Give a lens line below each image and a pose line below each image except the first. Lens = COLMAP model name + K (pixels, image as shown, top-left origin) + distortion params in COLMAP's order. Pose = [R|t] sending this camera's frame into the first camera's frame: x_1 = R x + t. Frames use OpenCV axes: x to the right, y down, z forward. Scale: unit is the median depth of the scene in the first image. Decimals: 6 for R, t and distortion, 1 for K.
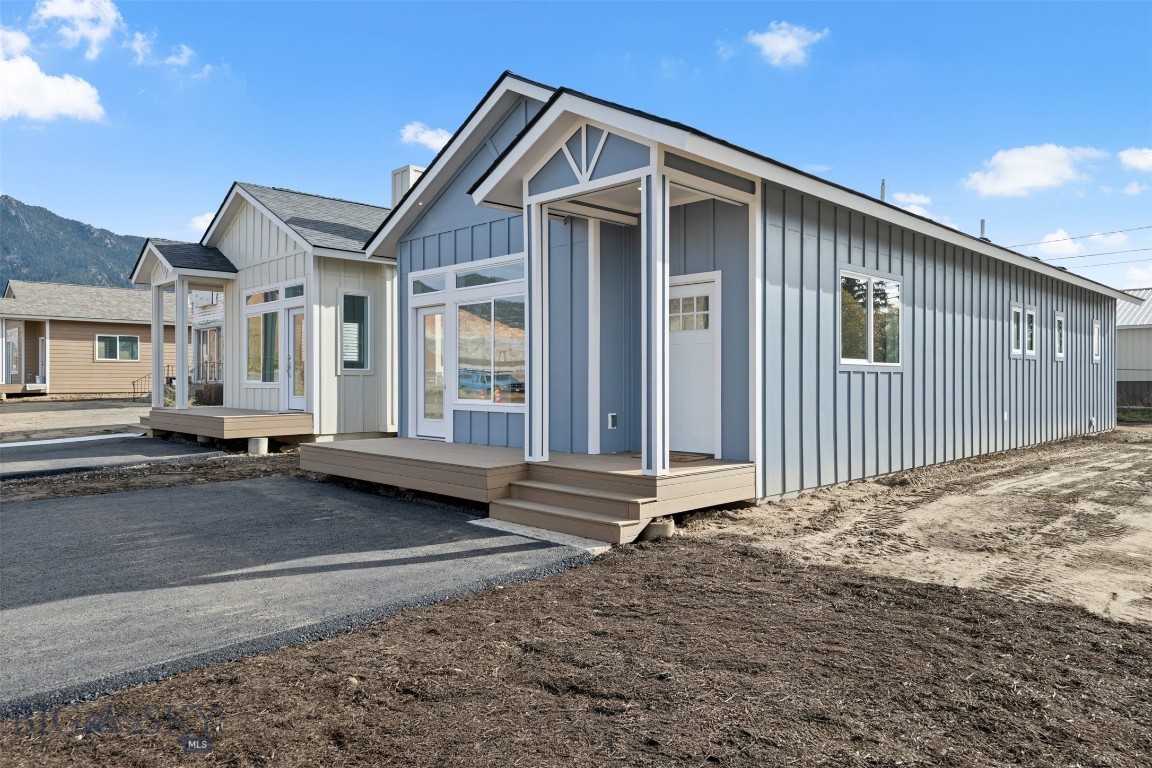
lens RADIAL K [[776.5, 0, 577.0], [0, 776.5, 377.3], [0, 0, 1]] dist [0.019979, -0.003084]
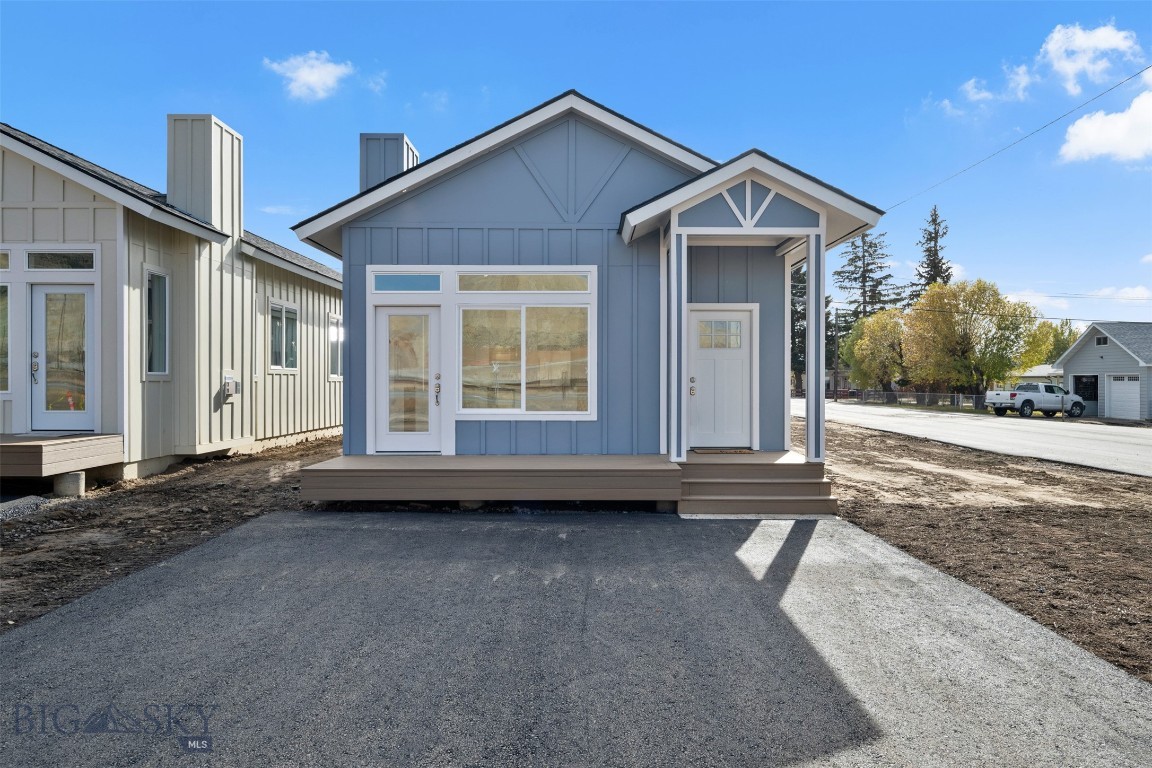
lens RADIAL K [[821.1, 0, 577.8], [0, 821.1, 388.8], [0, 0, 1]] dist [0.006790, -0.000321]
pose [[0.696804, -0.007867, 0.717219, -1.230460], [-0.003616, 0.999889, 0.014481, -0.017951], [-0.717253, -0.012684, 0.696697, 0.329518]]
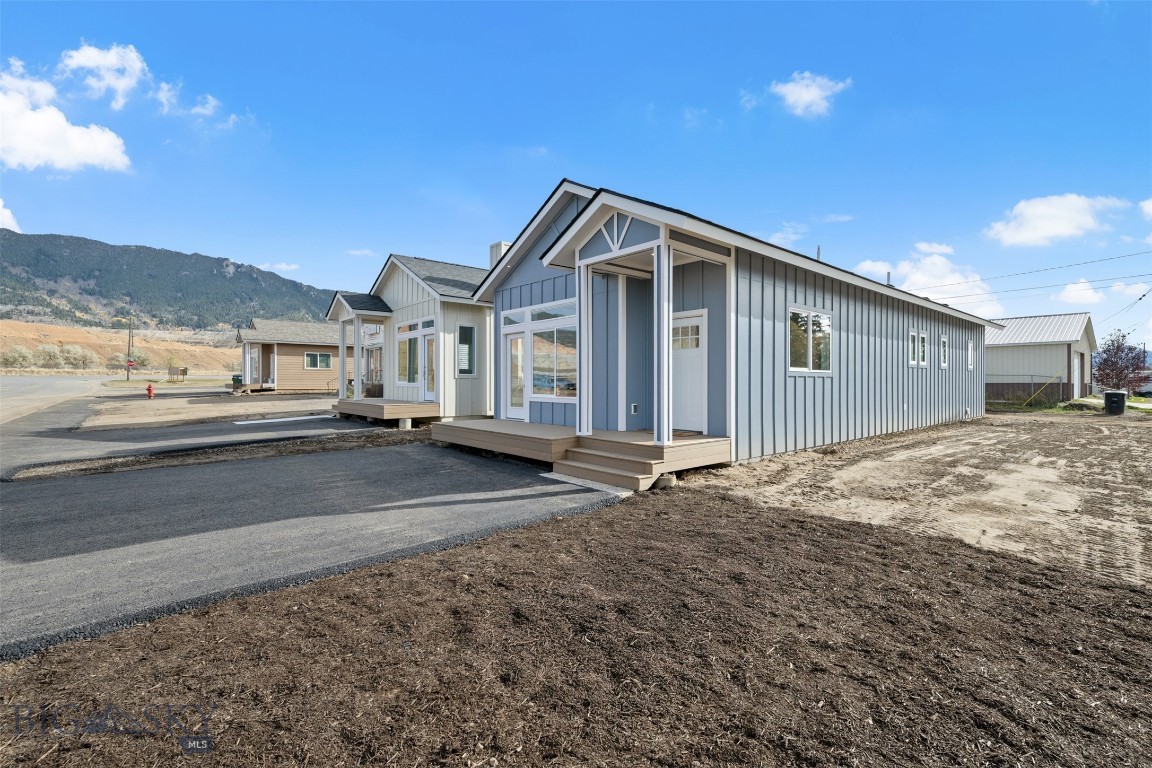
lens RADIAL K [[509.2, 0, 584.0], [0, 509.2, 380.3], [0, 0, 1]] dist [0.015752, -0.000822]
pose [[0.998586, -0.000616, -0.053152, 0.000504], [0.000737, 0.999997, 0.002248, -0.001885], [0.053150, -0.002284, 0.998584, 0.009492]]
